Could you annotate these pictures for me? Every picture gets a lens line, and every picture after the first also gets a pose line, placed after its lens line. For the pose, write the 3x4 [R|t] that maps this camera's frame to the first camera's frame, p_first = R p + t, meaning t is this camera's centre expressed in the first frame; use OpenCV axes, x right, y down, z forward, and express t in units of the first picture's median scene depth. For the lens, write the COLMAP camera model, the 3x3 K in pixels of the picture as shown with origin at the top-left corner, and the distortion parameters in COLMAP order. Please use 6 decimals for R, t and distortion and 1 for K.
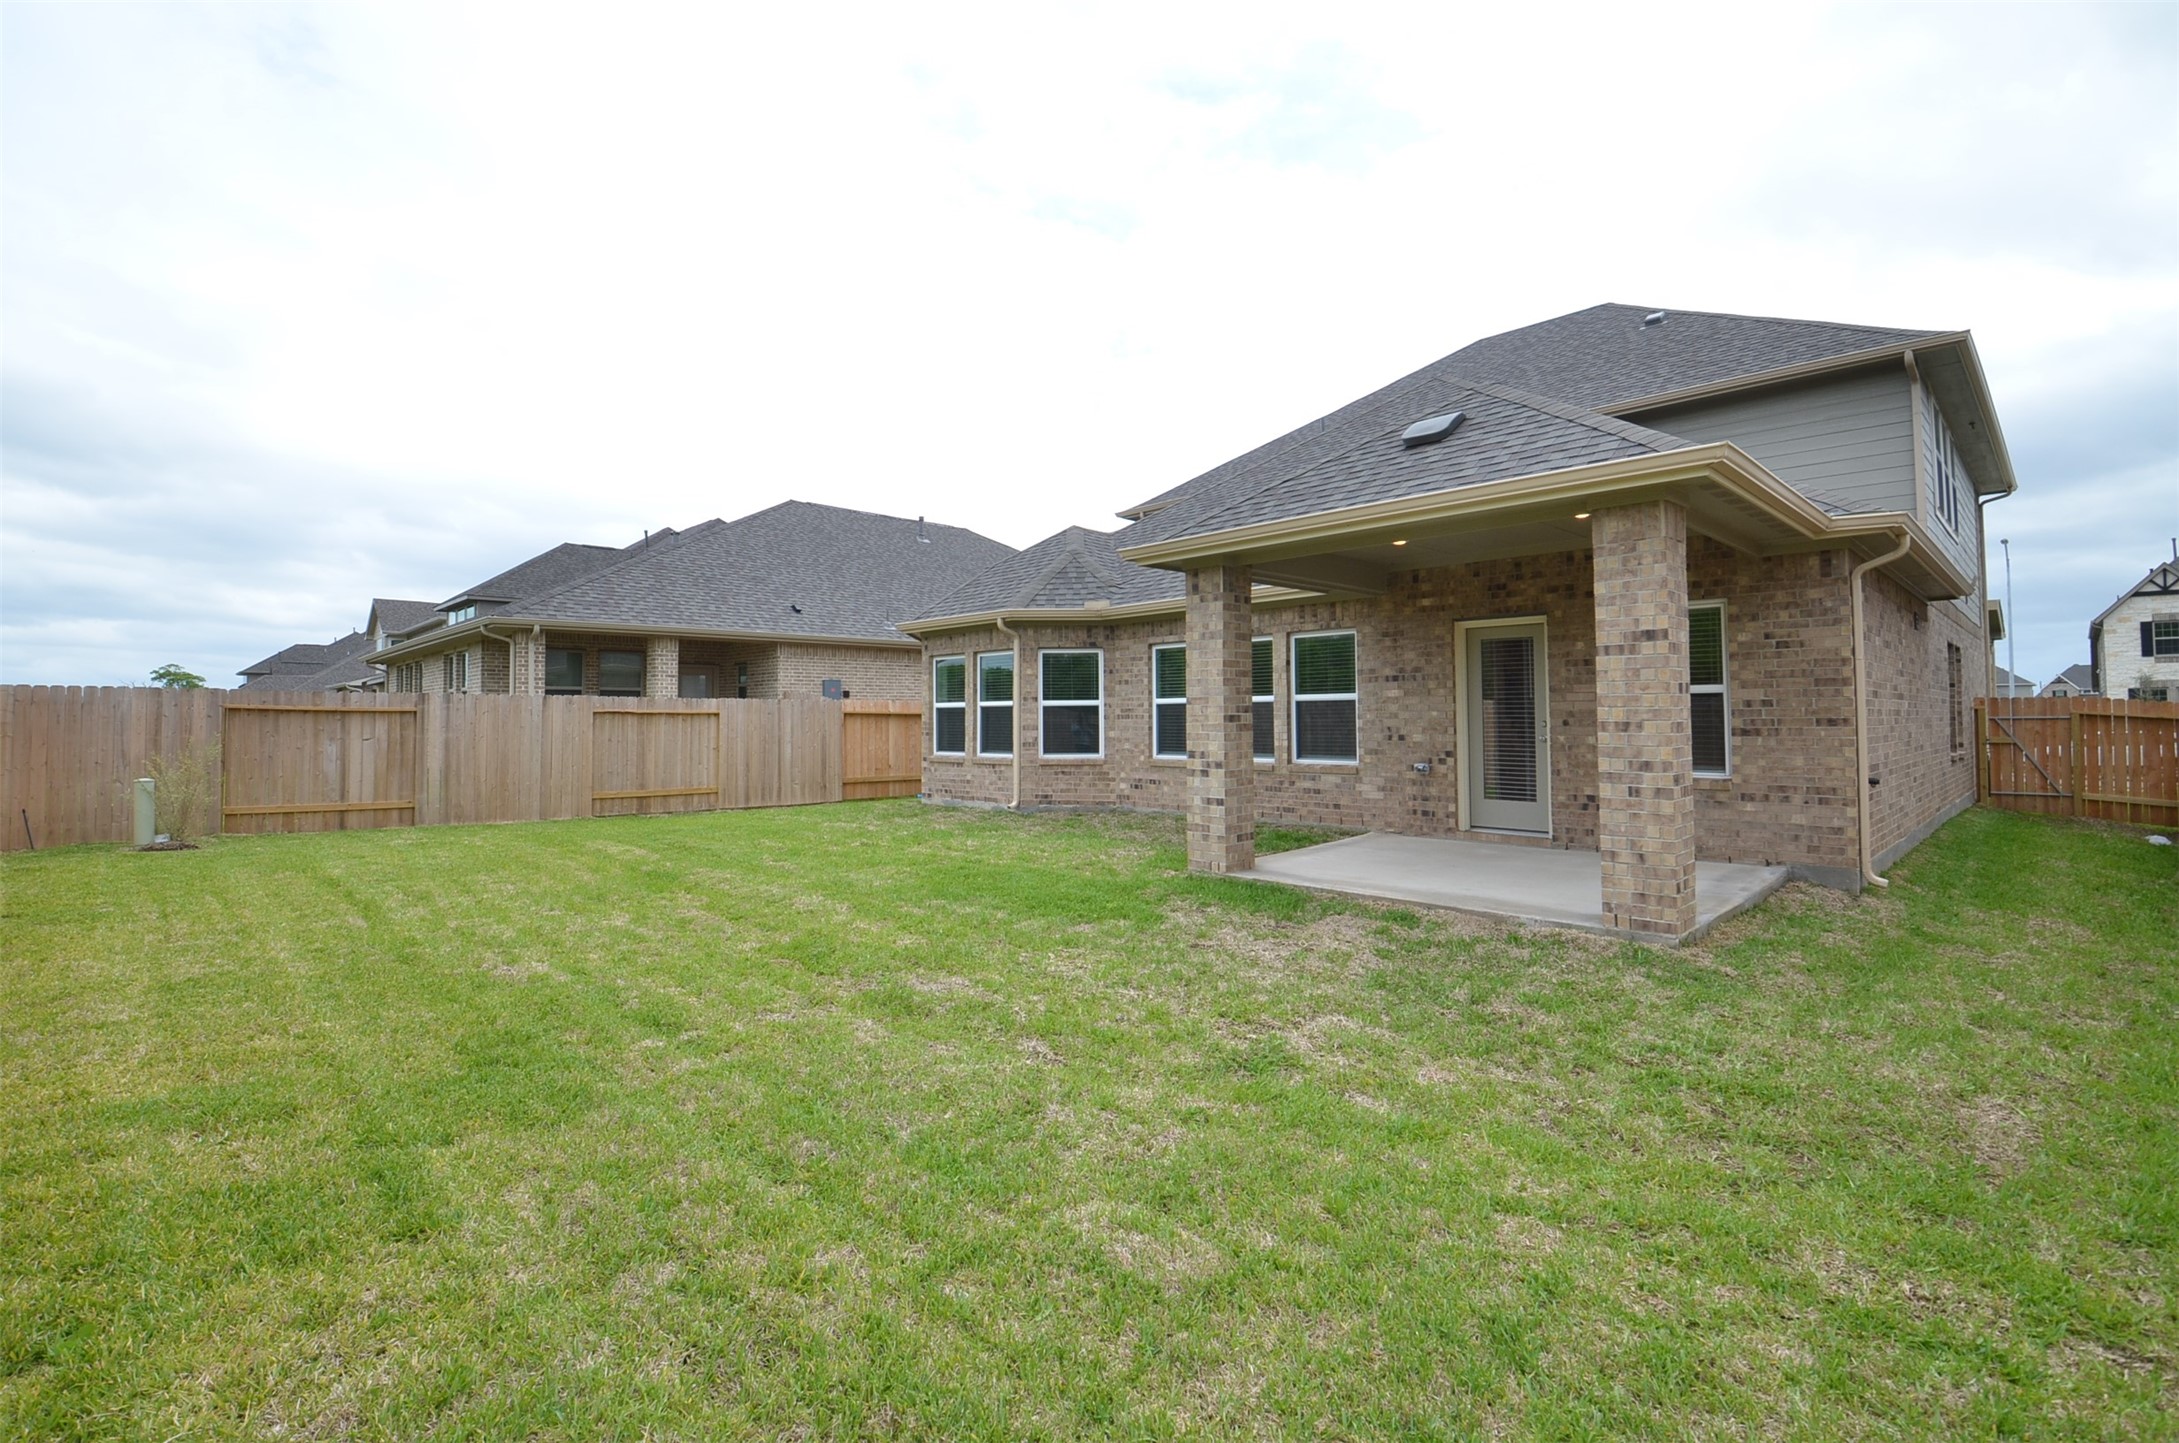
lens RADIAL K [[963.7, 0, 1086.5], [0, 963.7, 673.1], [0, 0, 1]] dist [-0.002140, -0.014435]
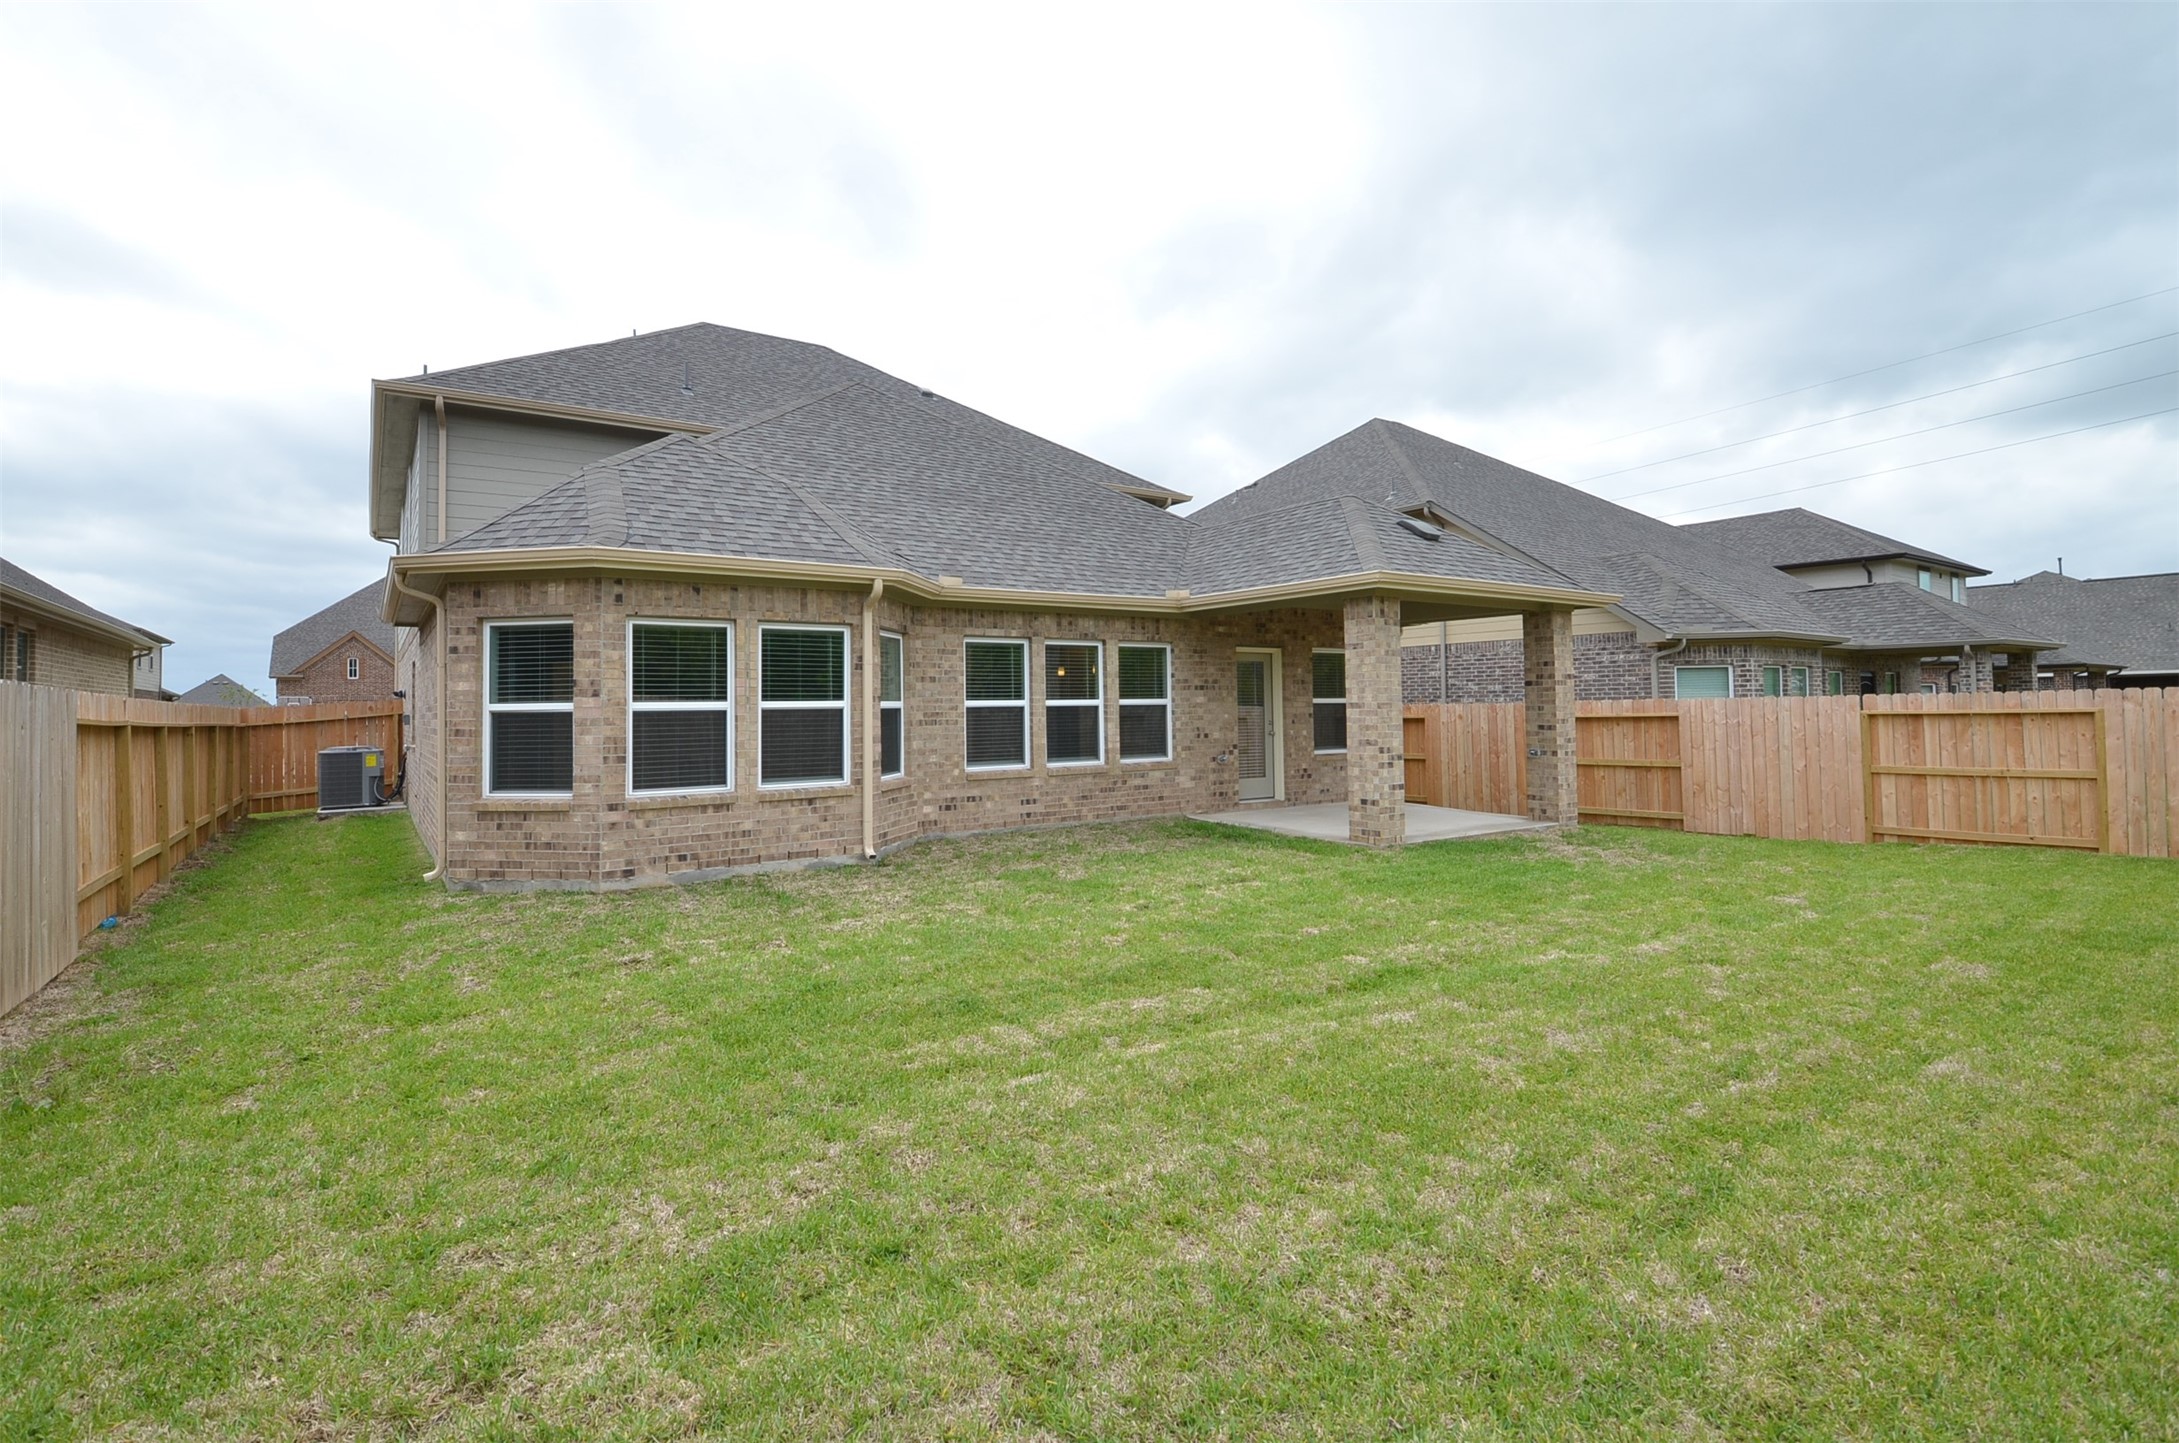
lens RADIAL K [[1023.0, 0, 1087.8], [0, 1023.0, 704.5], [0, 0, 1]] dist [0.026894, -0.000224]
pose [[0.138329, 0.020498, 0.990174, -0.928085], [-0.024565, 0.999549, -0.017260, 0.049537], [-0.990082, -0.021936, 0.138770, 0.897019]]
